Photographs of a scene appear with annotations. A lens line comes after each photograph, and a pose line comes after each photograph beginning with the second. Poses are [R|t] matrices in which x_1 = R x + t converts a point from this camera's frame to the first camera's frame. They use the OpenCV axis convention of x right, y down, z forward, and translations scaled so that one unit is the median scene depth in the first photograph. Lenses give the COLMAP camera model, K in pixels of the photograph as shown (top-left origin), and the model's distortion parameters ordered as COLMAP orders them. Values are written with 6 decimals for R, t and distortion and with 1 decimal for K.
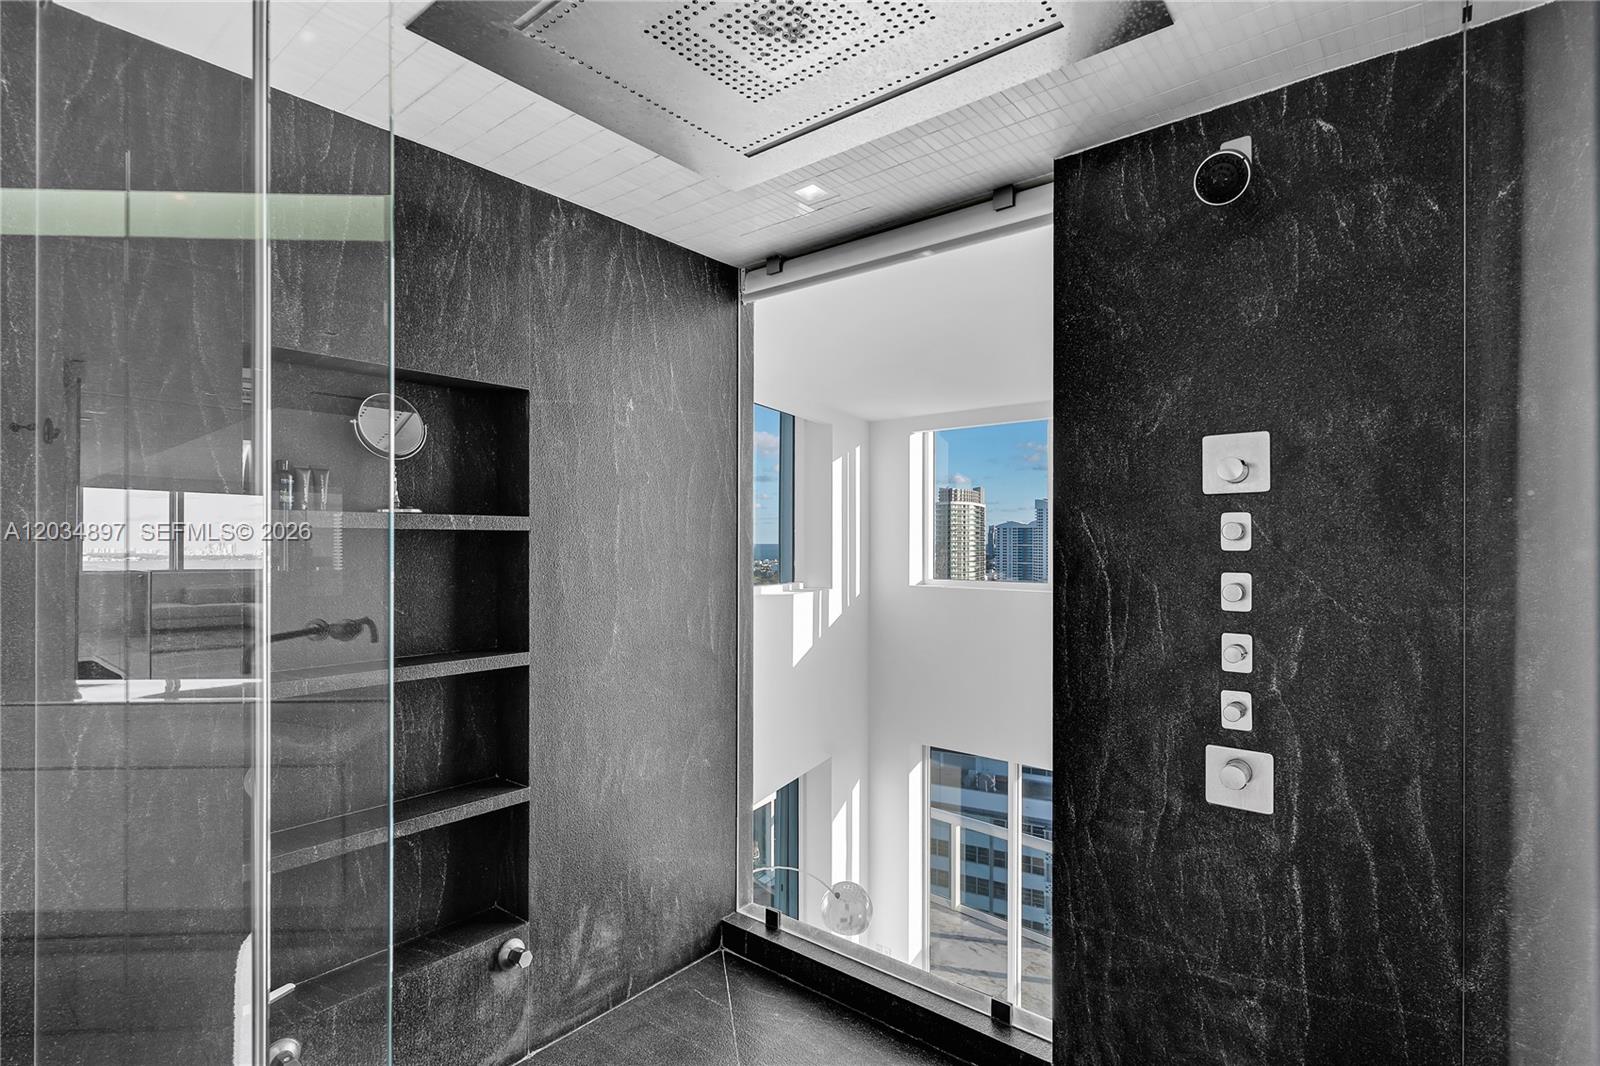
lens RADIAL K [[791.6, 0, 802.7], [0, 791.6, 547.0], [0, 0, 1]] dist [-0.002508, -0.000472]
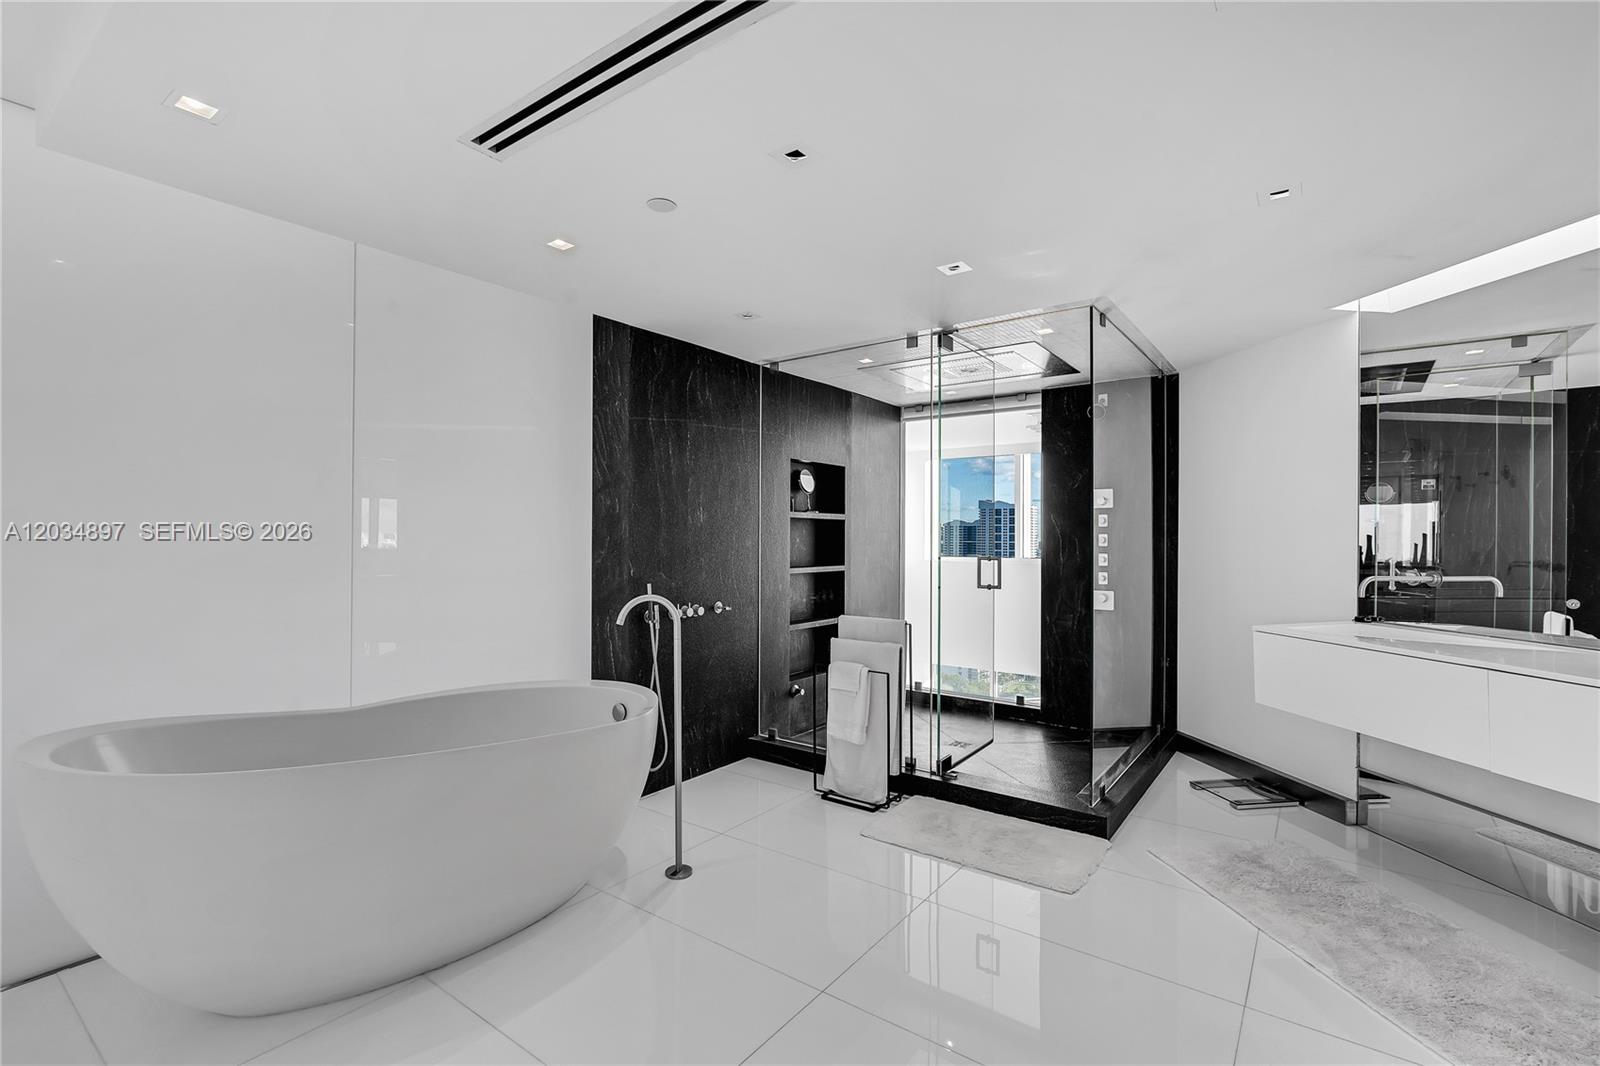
lens RADIAL K [[732.0, 0, 786.5], [0, 732.0, 537.7], [0, 0, 1]] dist [-0.000101, -0.000034]
pose [[0.998690, 0.003355, 0.051058, -0.684196], [-0.003300, 0.999994, -0.001169, 0.044871], [-0.051062, 0.000999, 0.998695, -1.474407]]
